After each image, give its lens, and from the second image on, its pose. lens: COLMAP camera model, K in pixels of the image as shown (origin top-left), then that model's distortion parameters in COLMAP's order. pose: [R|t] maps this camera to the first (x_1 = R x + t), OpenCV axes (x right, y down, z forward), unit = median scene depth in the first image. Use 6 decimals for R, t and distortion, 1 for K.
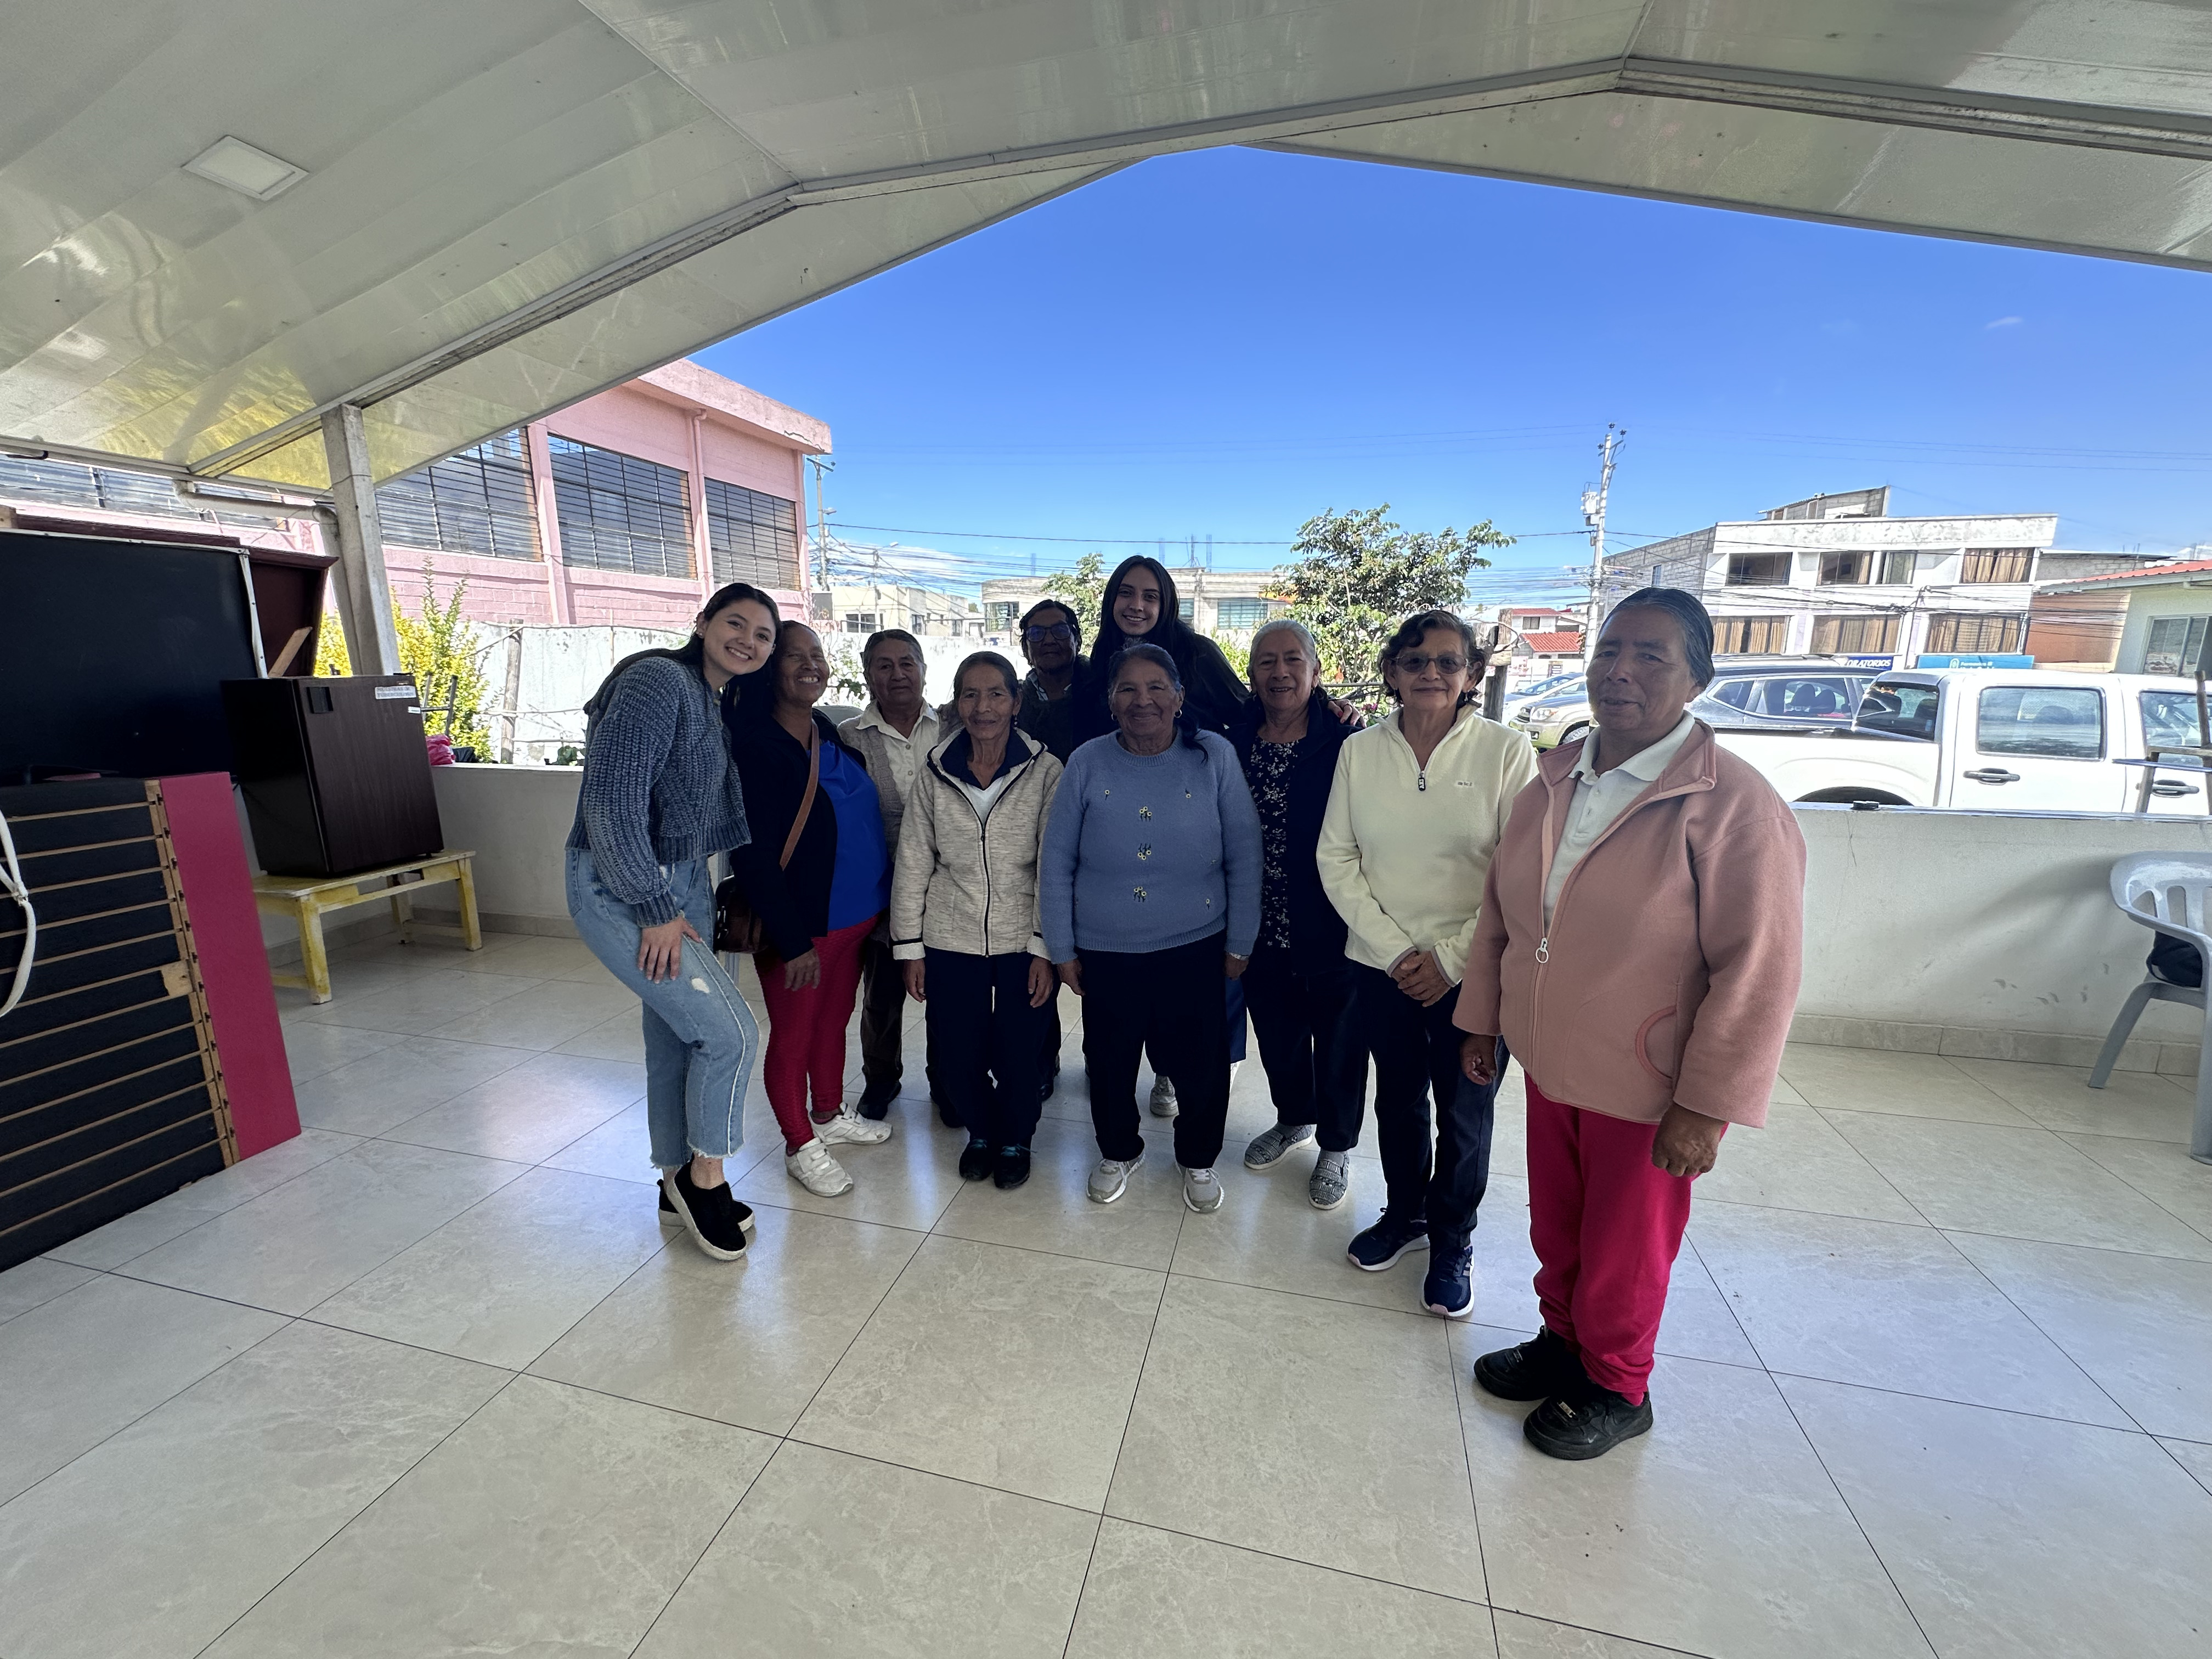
lens RADIAL K [[876.1, 0, 1094.9], [0, 876.1, 835.7], [0, 0, 1]] dist [0.000981, 0.000156]
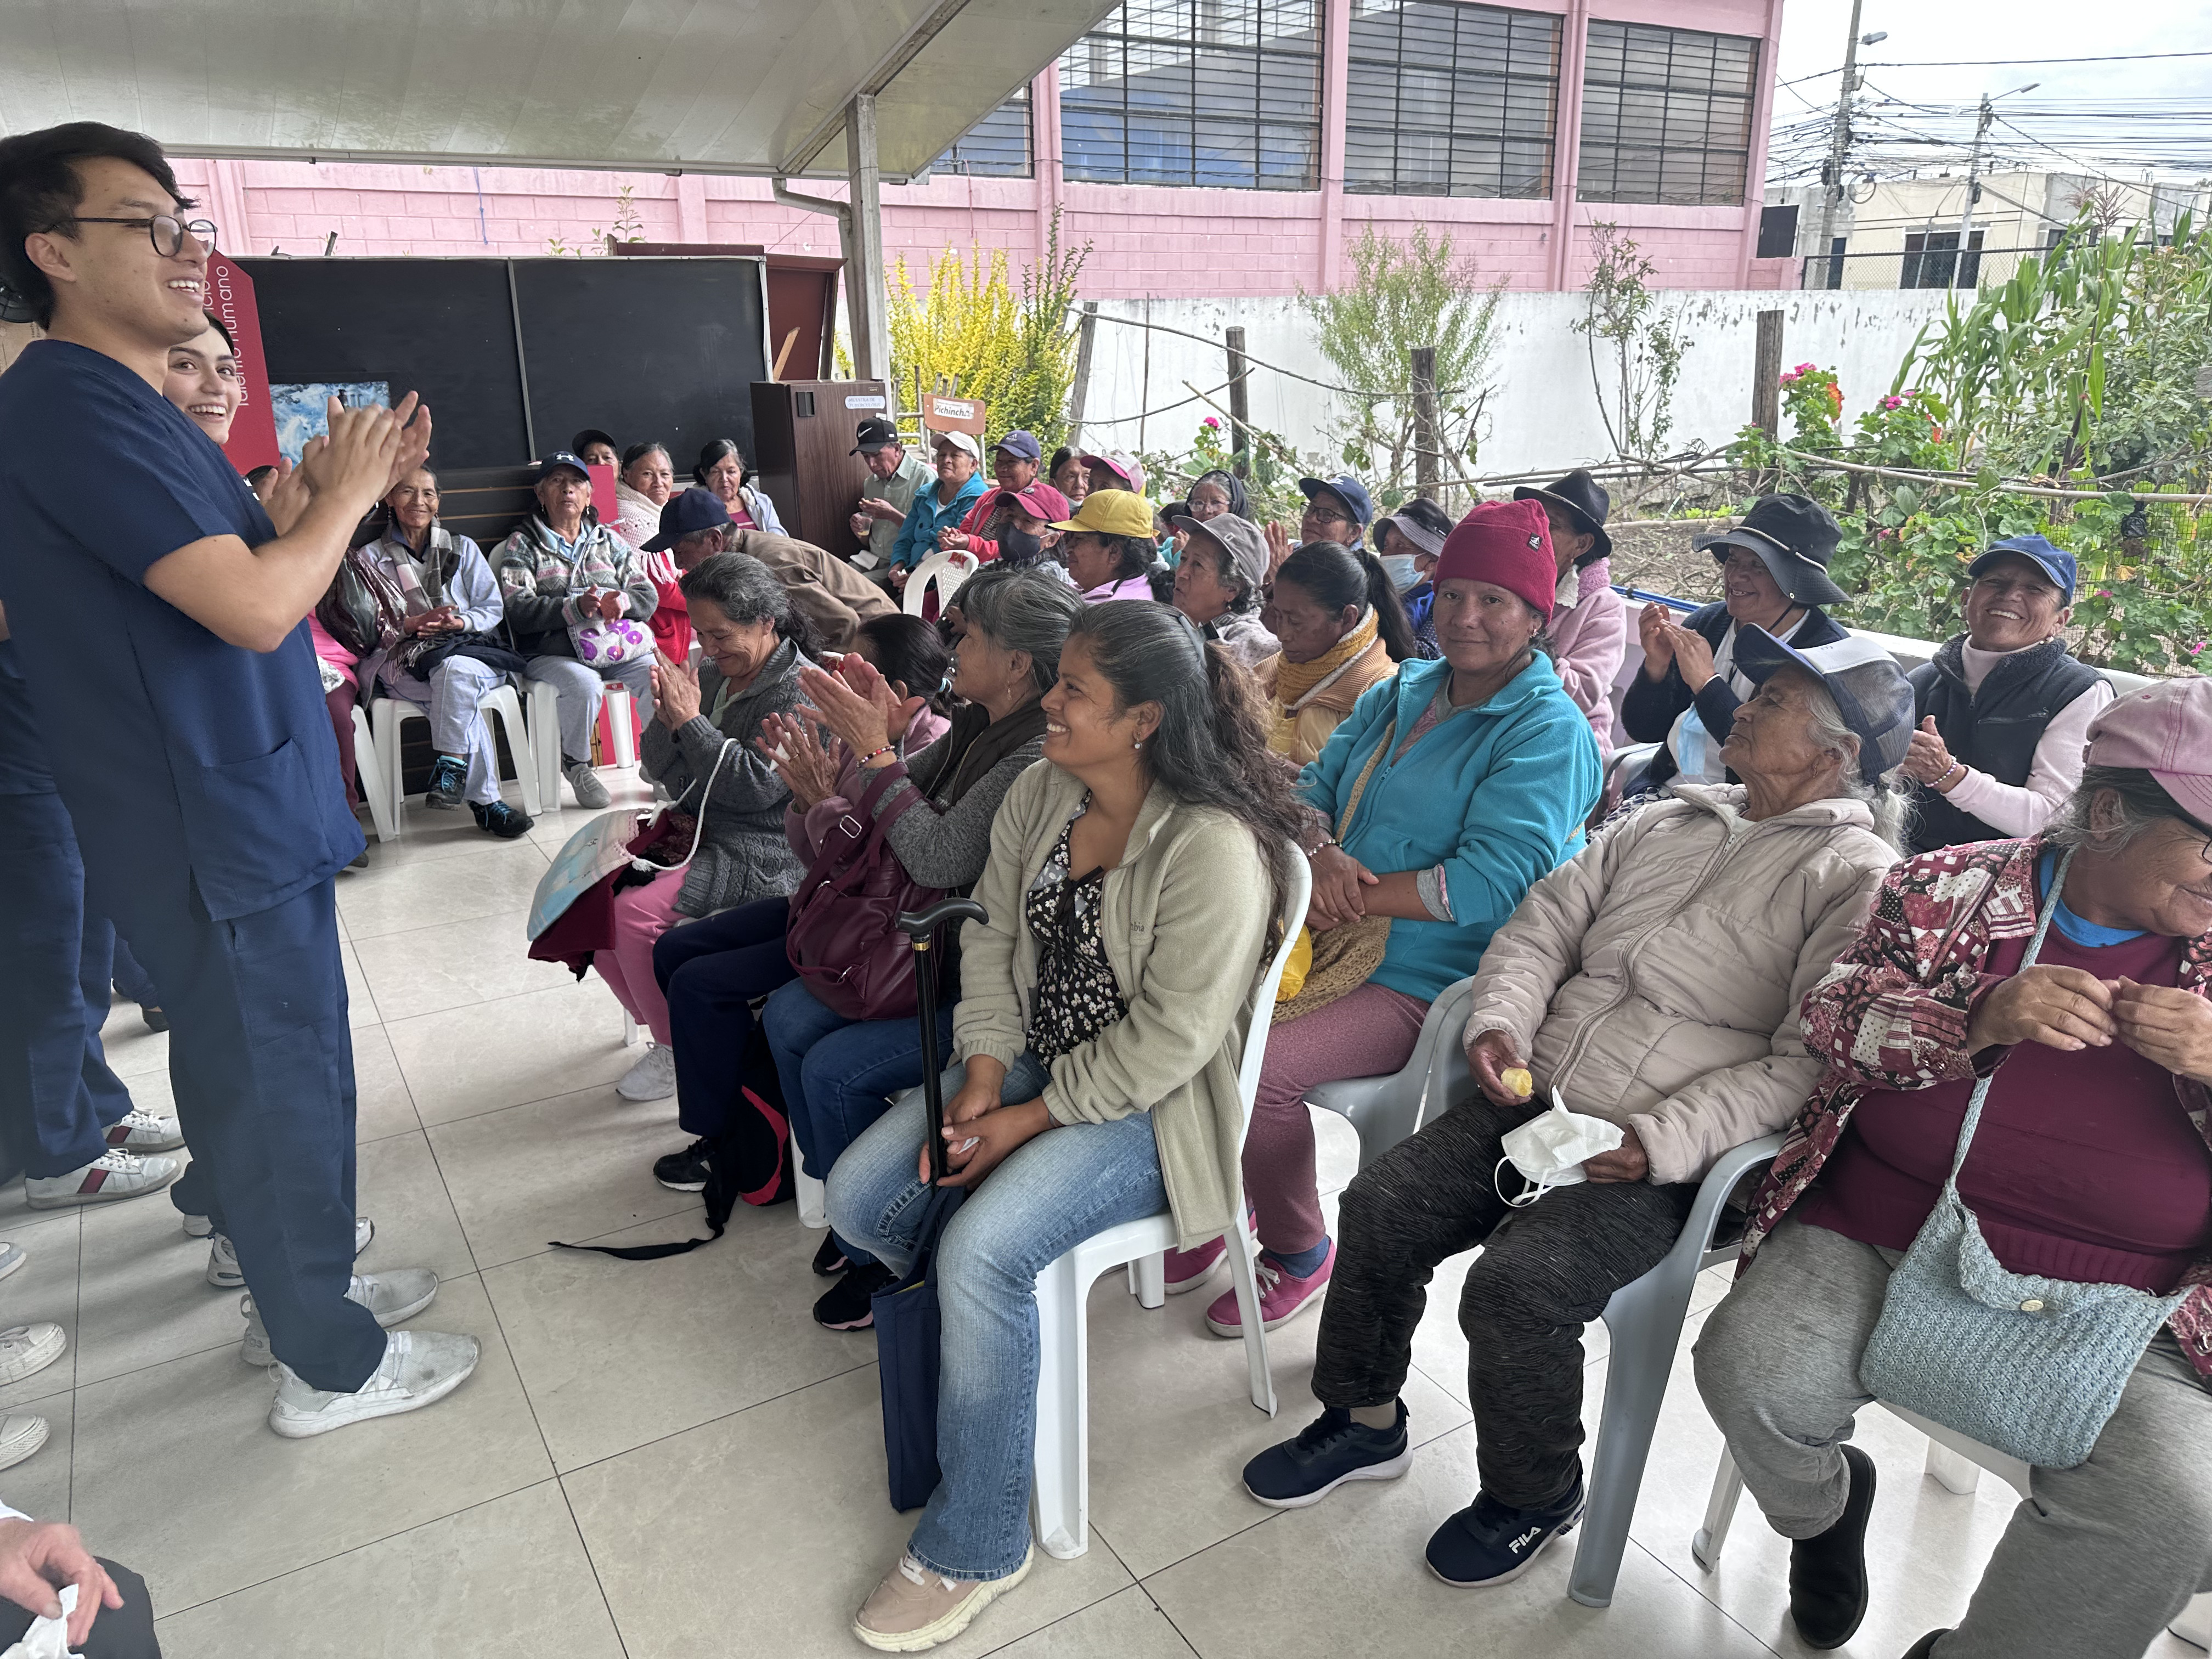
lens RADIAL K [[1563.7, 0, 1112.8], [0, 1563.7, 830.0], [0, 0, 1]] dist [0.028682, -0.037088]
pose [[0.728210, 0.203584, -0.654419, 0.660134], [-0.127940, 0.978458, 0.162023, -0.009920], [0.673307, -0.034260, 0.738569, -0.130670]]
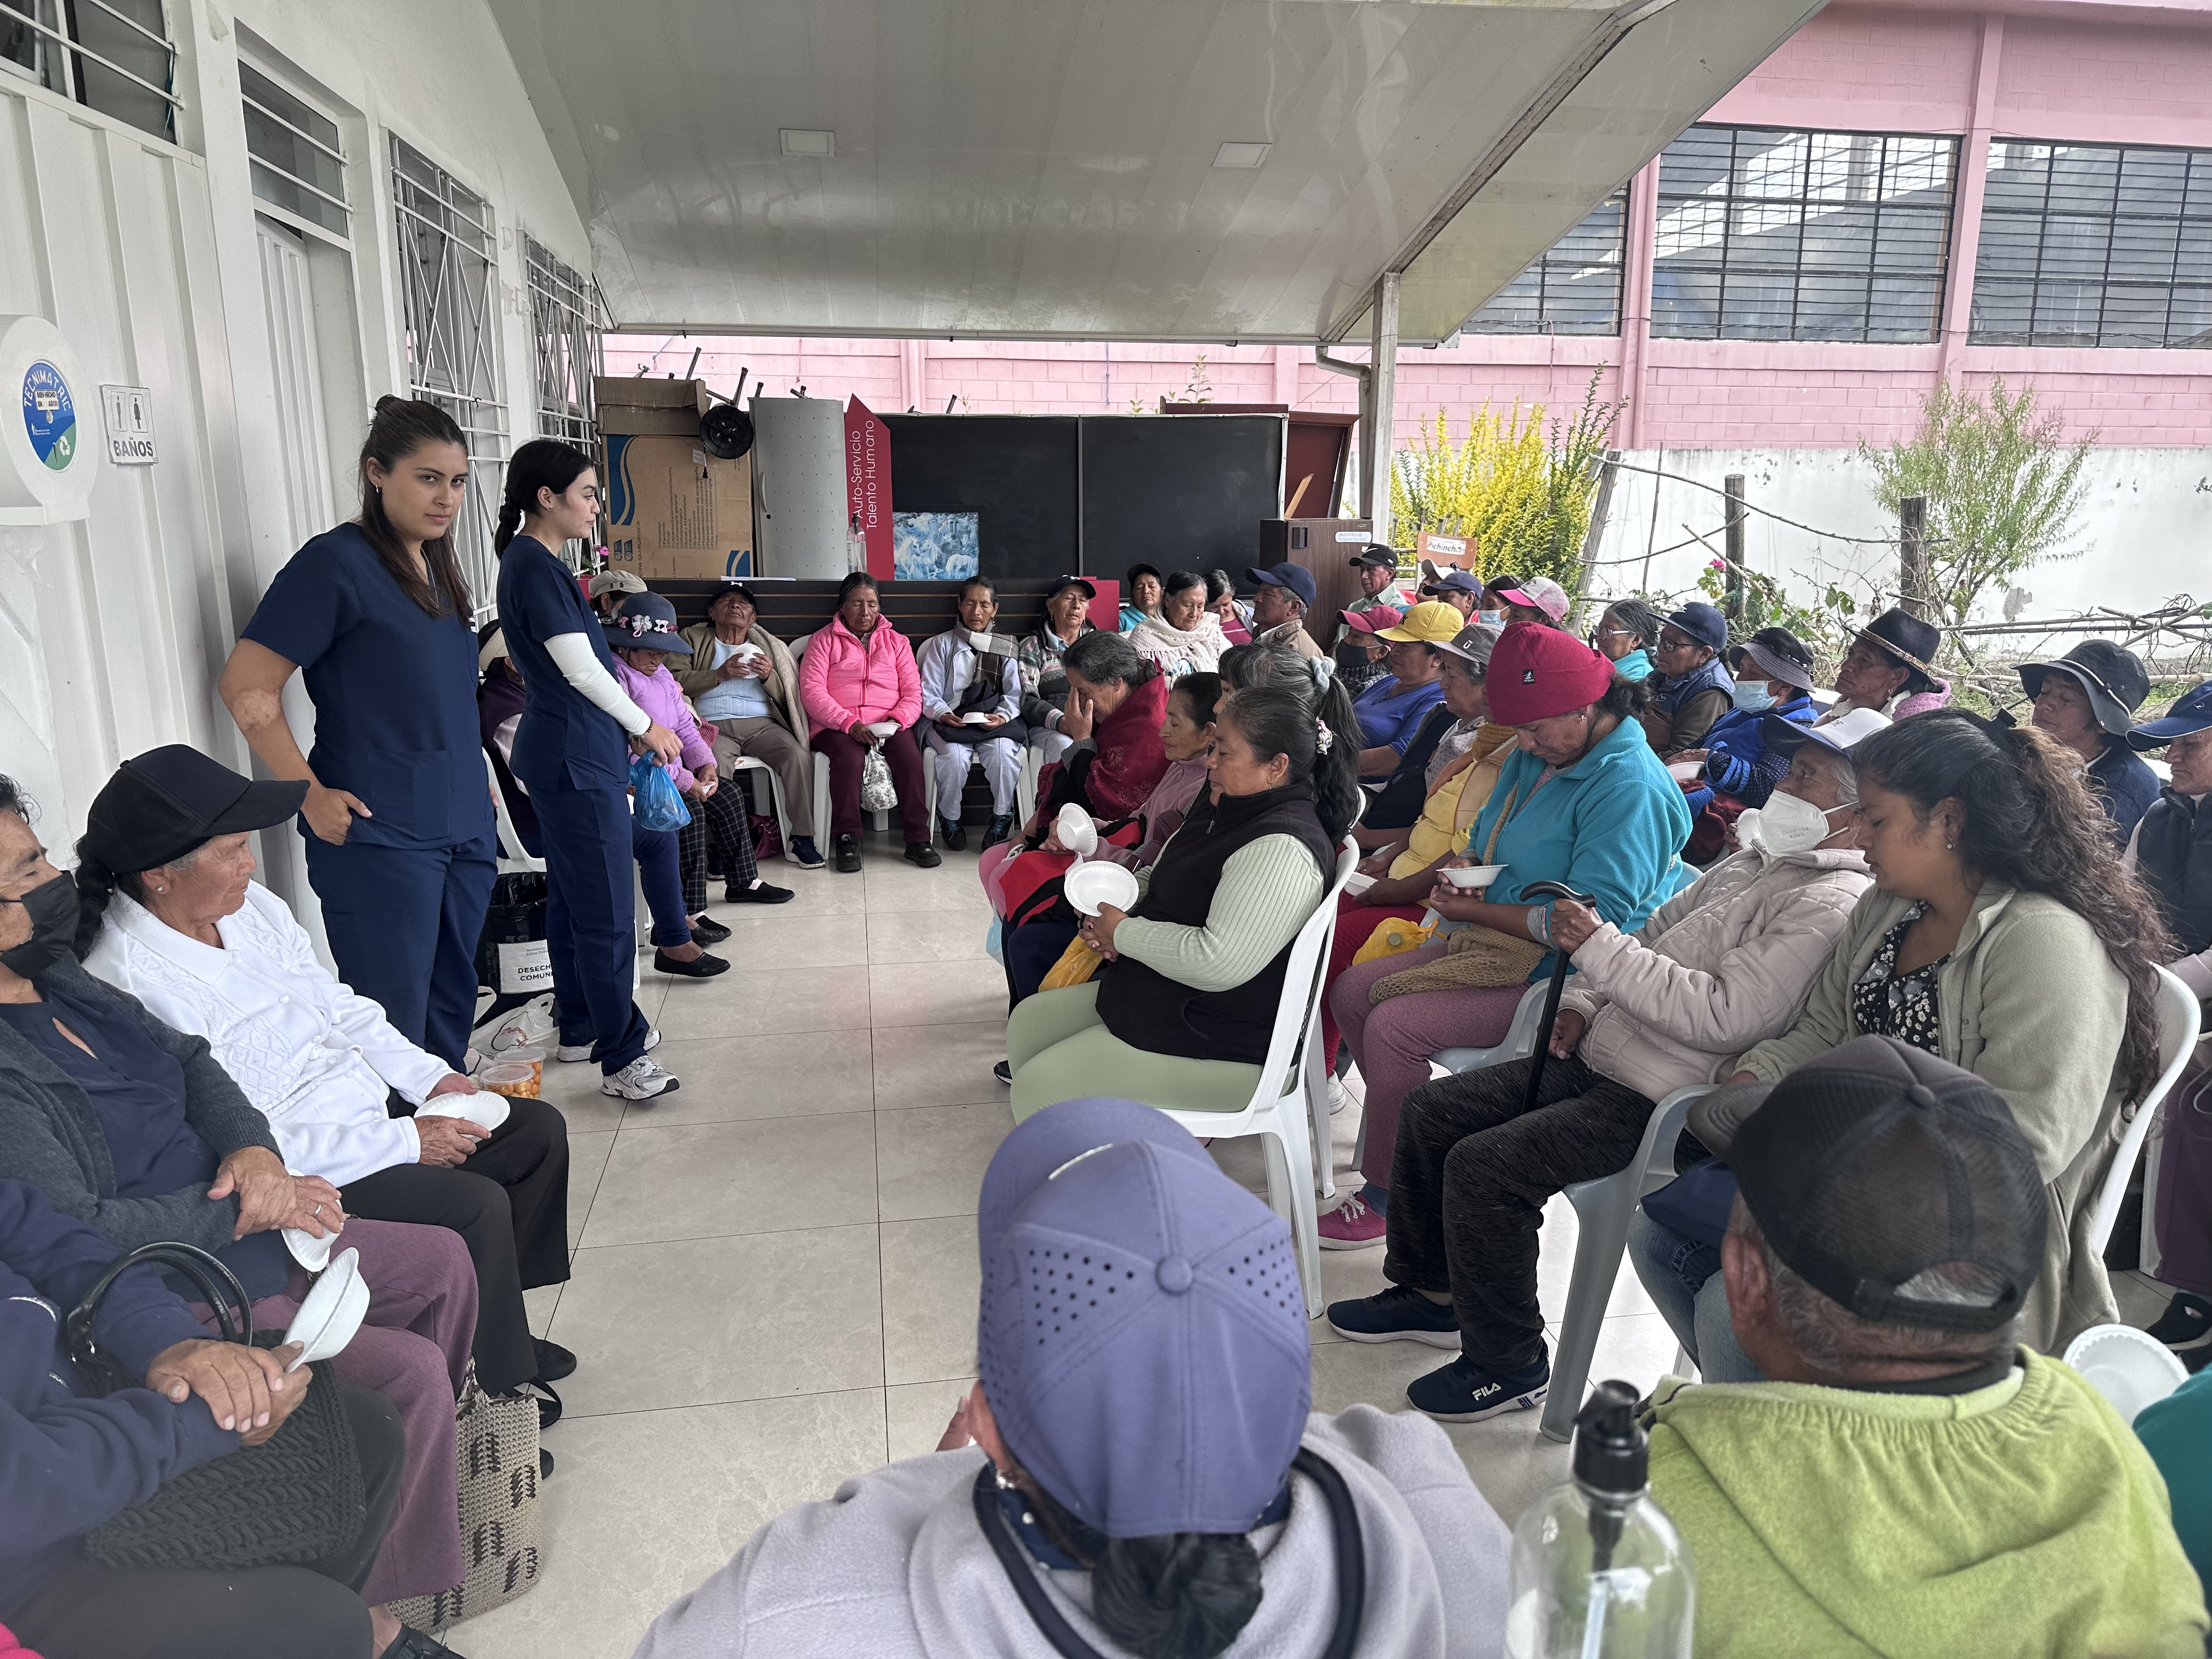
lens RADIAL K [[1563.7, 0, 1113.6], [0, 1563.7, 827.2], [0, 0, 1]] dist [0.028682, -0.037088]
pose [[0.426433, 0.197946, -0.882594, 0.880755], [-0.184946, 0.974227, 0.129139, -0.001694], [0.885409, 0.108164, 0.452052, -0.125554]]
